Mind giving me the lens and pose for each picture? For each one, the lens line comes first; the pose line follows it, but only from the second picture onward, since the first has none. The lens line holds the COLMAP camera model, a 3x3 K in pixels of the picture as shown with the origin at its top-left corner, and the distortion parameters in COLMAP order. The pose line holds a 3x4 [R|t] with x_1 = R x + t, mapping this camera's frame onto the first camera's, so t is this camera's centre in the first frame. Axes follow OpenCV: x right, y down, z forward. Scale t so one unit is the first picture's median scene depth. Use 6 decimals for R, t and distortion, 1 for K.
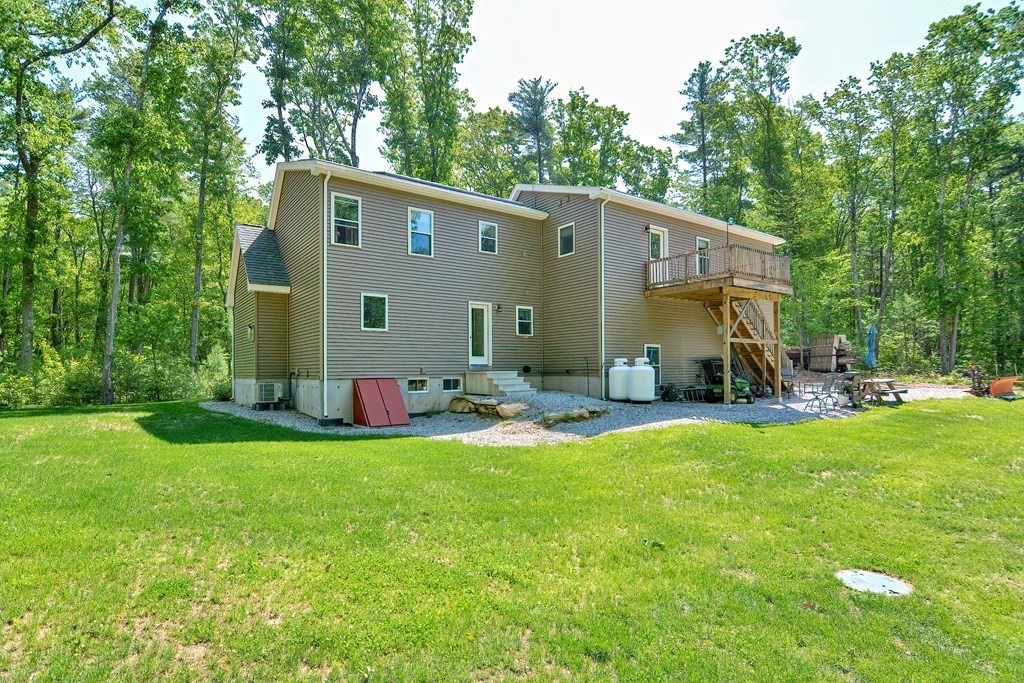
lens RADIAL K [[495.5, 0, 494.5], [0, 495.5, 364.5], [0, 0, 1]] dist [0.006758, -0.010990]
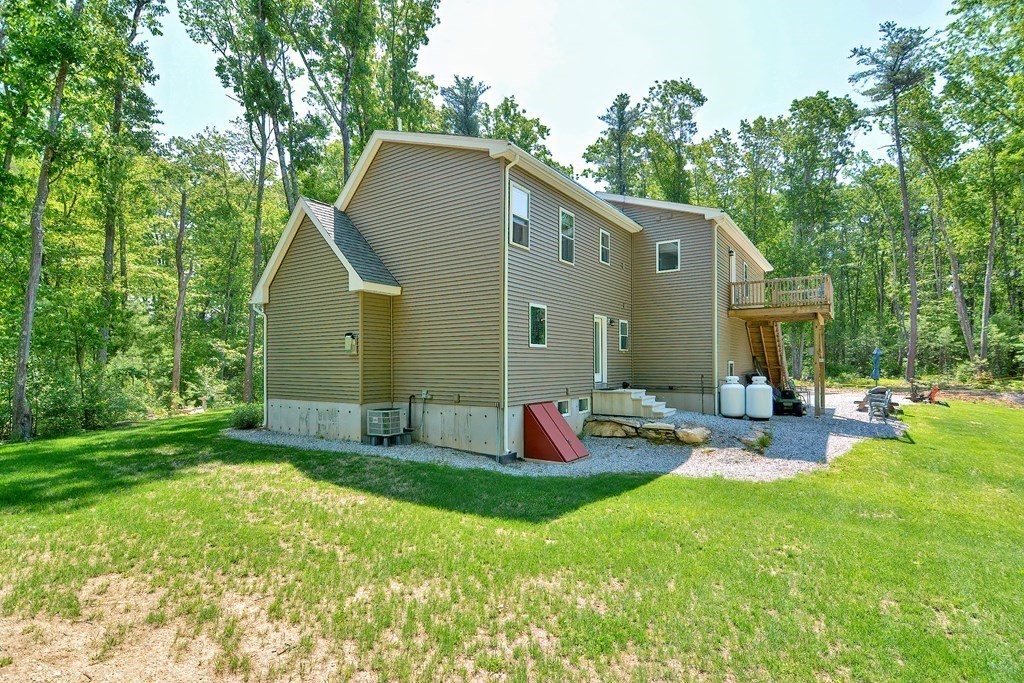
lens RADIAL K [[495.5, 0, 507.9], [0, 495.5, 343.0], [0, 0, 1]] dist [0.006758, -0.010990]
pose [[0.937685, 0.020300, 0.346894, -0.216520], [-0.008486, 0.999332, -0.035541, -0.016207], [-0.347384, 0.030383, 0.937231, 0.076798]]
